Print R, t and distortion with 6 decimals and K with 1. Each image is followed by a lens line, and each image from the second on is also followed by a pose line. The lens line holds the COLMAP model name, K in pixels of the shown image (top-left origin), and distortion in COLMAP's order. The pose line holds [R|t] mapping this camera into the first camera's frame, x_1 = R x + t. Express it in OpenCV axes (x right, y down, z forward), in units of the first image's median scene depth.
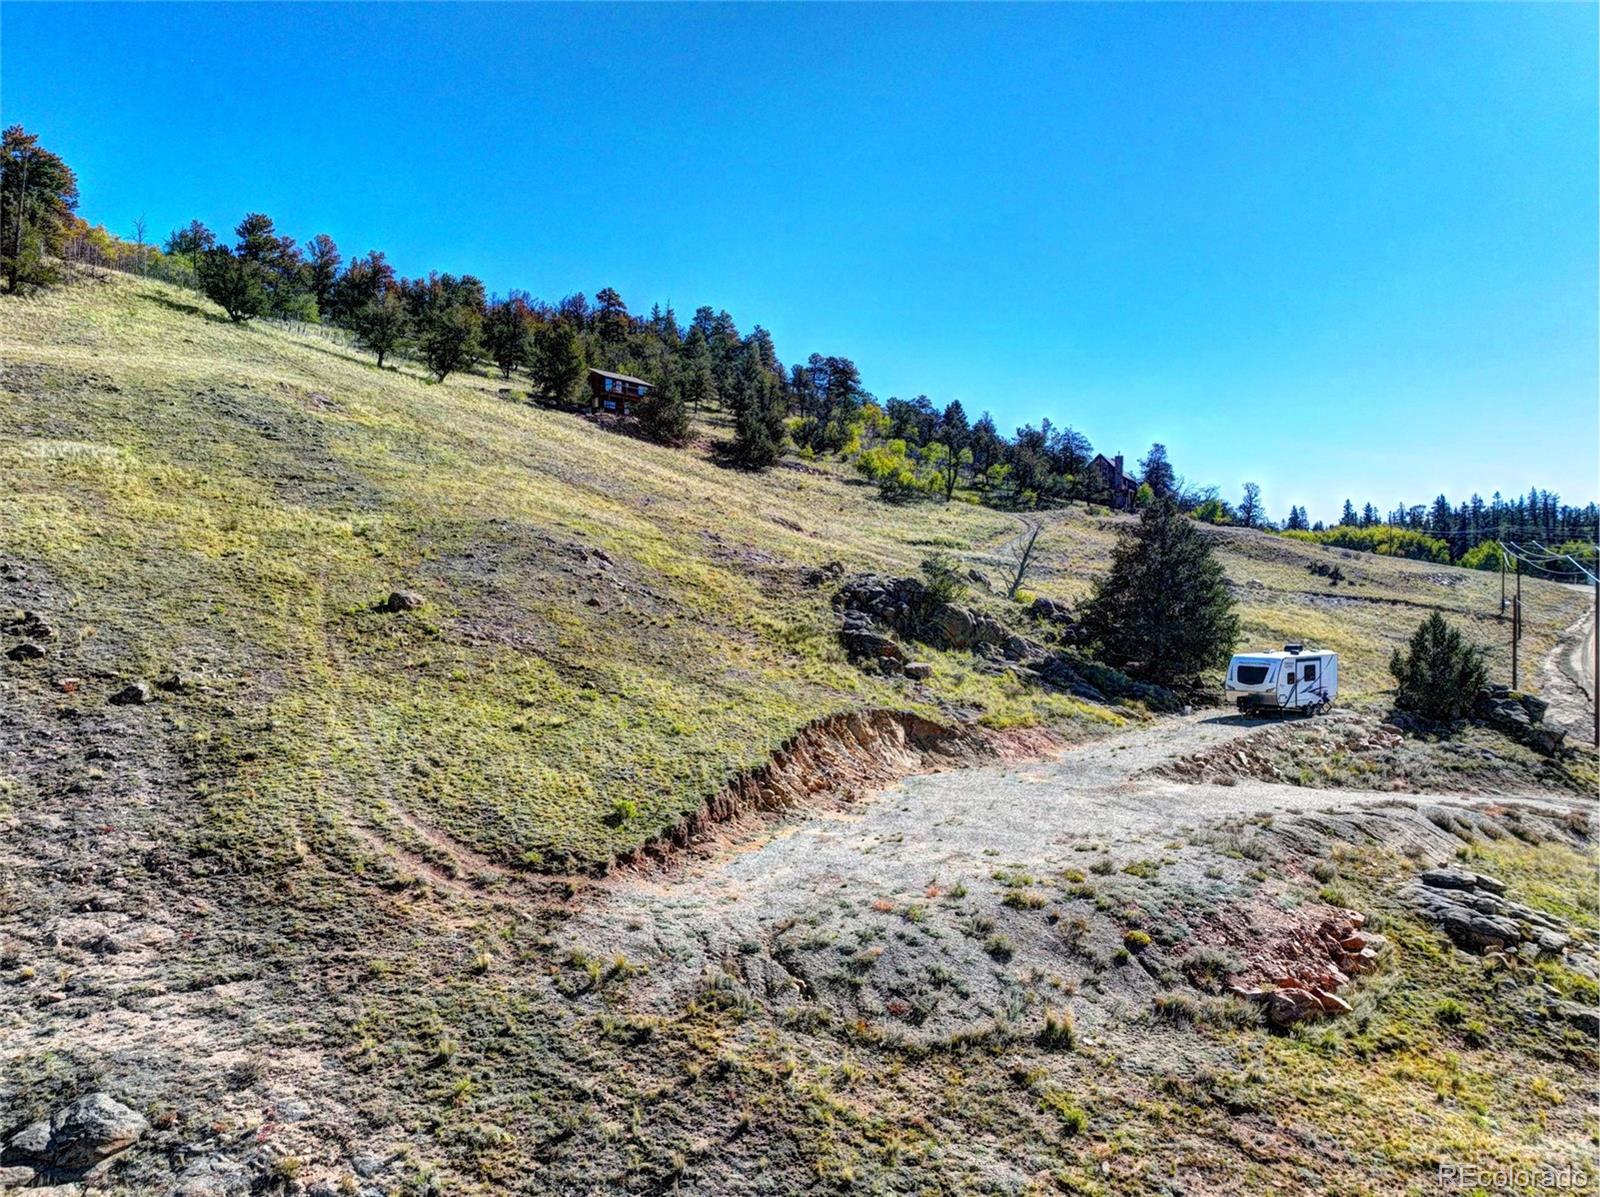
lens RADIAL K [[1125.5, 0, 803.9], [0, 1125.5, 594.7], [0, 0, 1]] dist [0.003822, 0.008880]
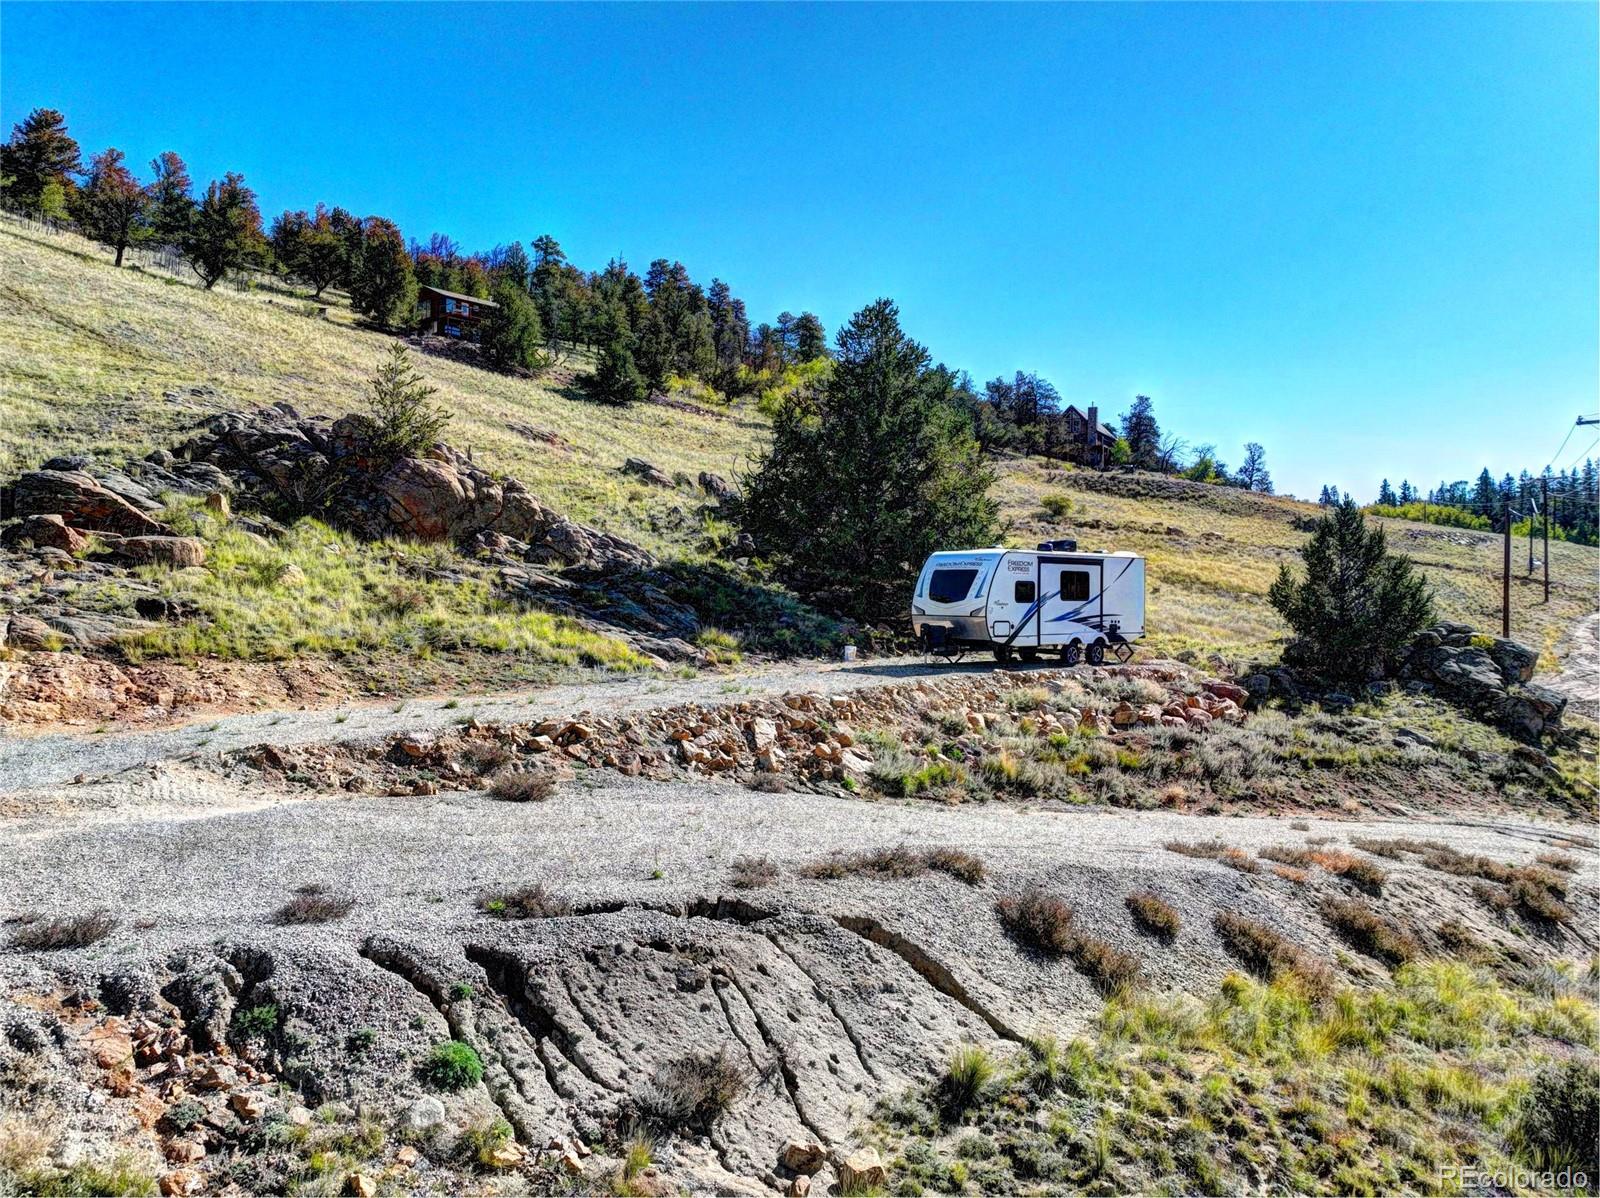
lens RADIAL K [[1125.5, 0, 801.7], [0, 1125.5, 599.2], [0, 0, 1]] dist [0.003822, 0.008880]
pose [[0.999202, 0.002587, -0.039856, 0.132458], [-0.002298, 0.999971, 0.007314, 0.028143], [0.039874, -0.007216, 0.999179, 0.176646]]
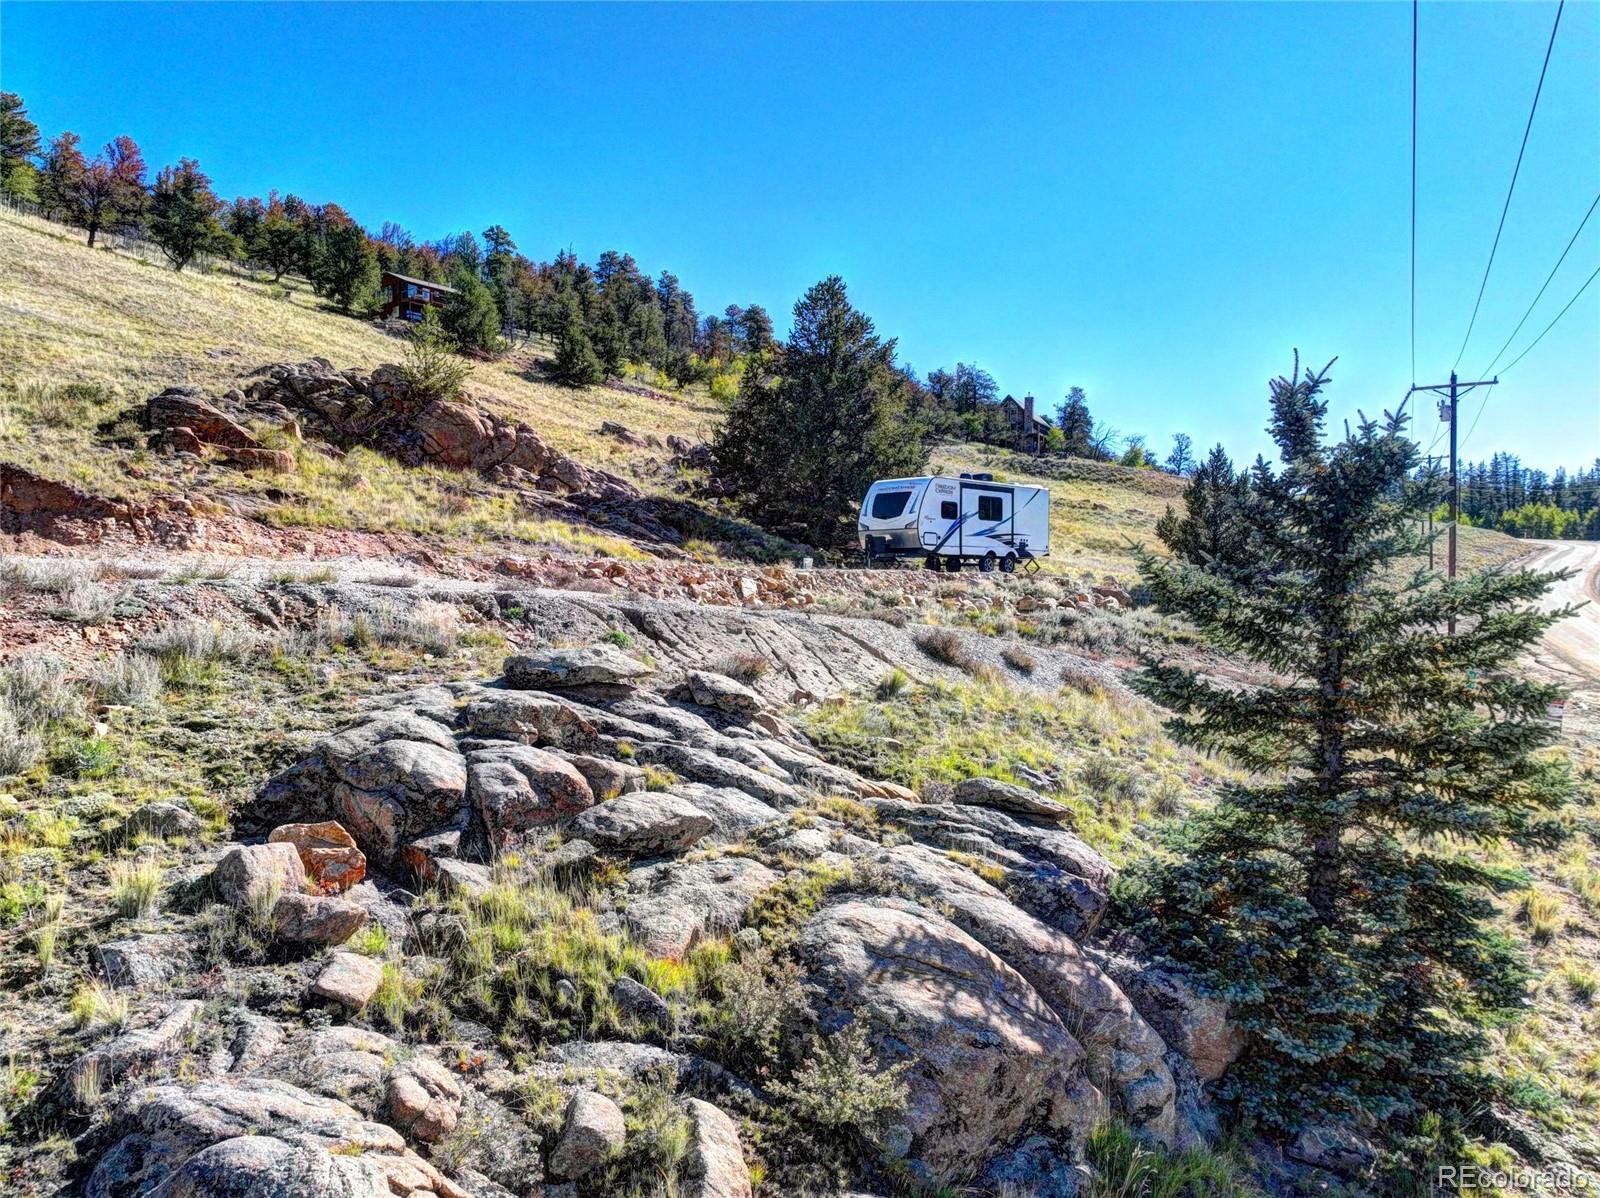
lens RADIAL K [[1125.5, 0, 802.4], [0, 1125.5, 600.0], [0, 0, 1]] dist [0.003822, 0.008880]
pose [[0.999957, 0.000813, 0.009252, 0.129519], [-0.000915, 0.999939, 0.011020, 0.045440], [-0.009243, -0.011028, 0.999896, 0.130305]]
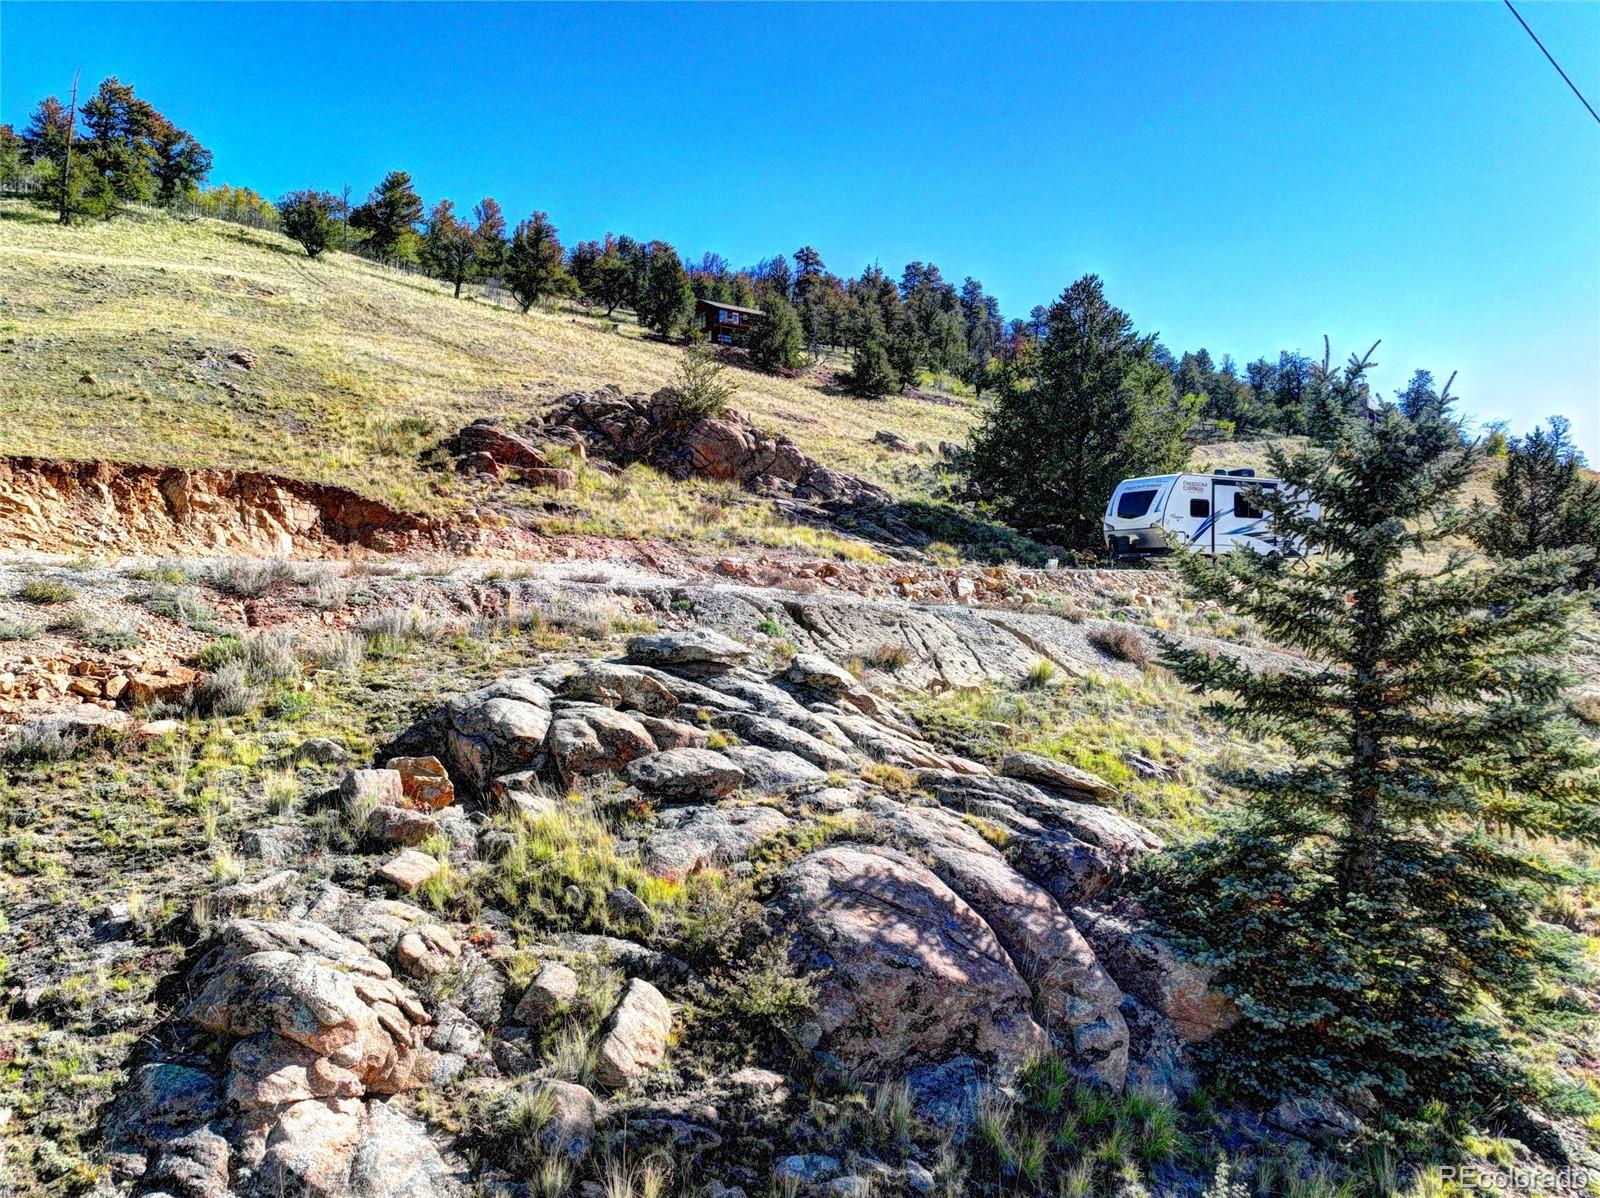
lens RADIAL K [[1125.5, 0, 805.4], [0, 1125.5, 600.5], [0, 0, 1]] dist [0.003822, 0.008880]
pose [[0.965236, 0.000179, -0.261379, 0.145982], [0.001387, 0.999982, 0.005808, 0.046561], [0.261375, -0.005969, 0.965219, 0.124225]]
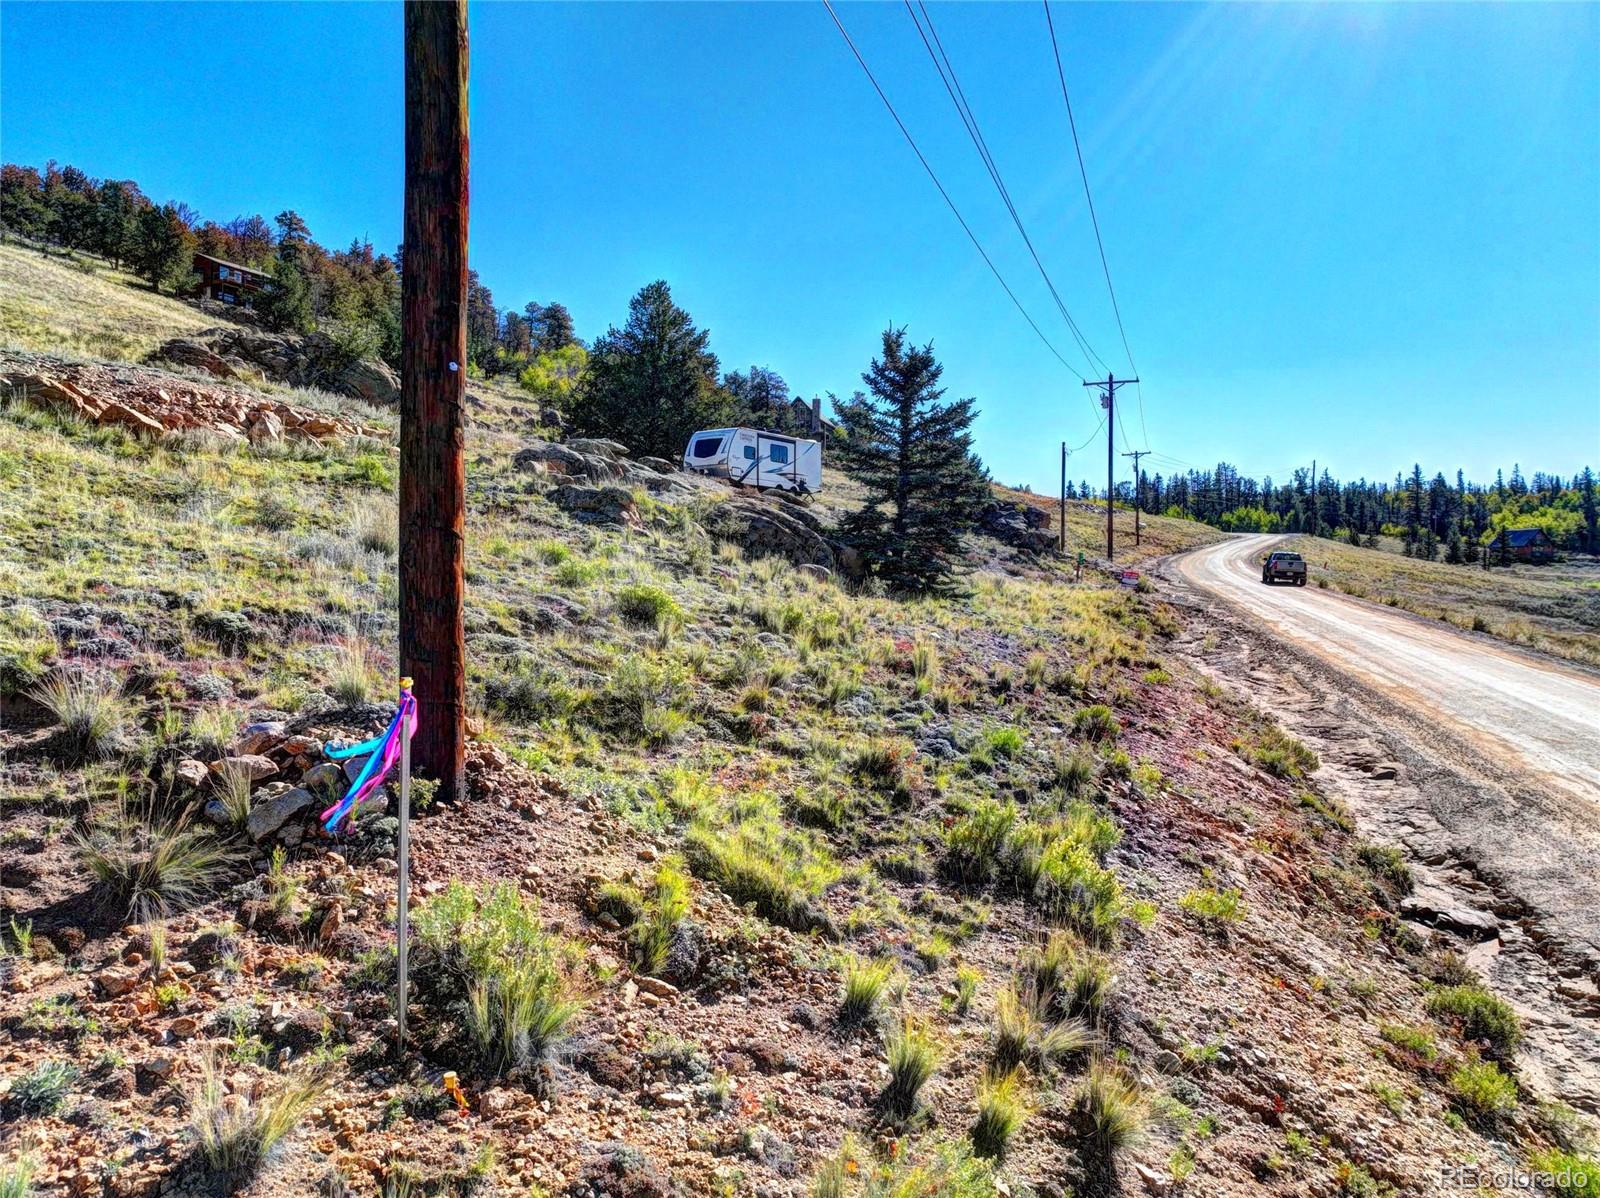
lens RADIAL K [[1125.5, 0, 802.0], [0, 1125.5, 596.4], [0, 0, 1]] dist [0.003822, 0.008880]
pose [[0.981684, 0.000298, 0.190517, 0.114008], [-0.000796, 0.999996, 0.002537, 0.071820], [-0.190516, -0.002642, 0.981681, 0.035320]]
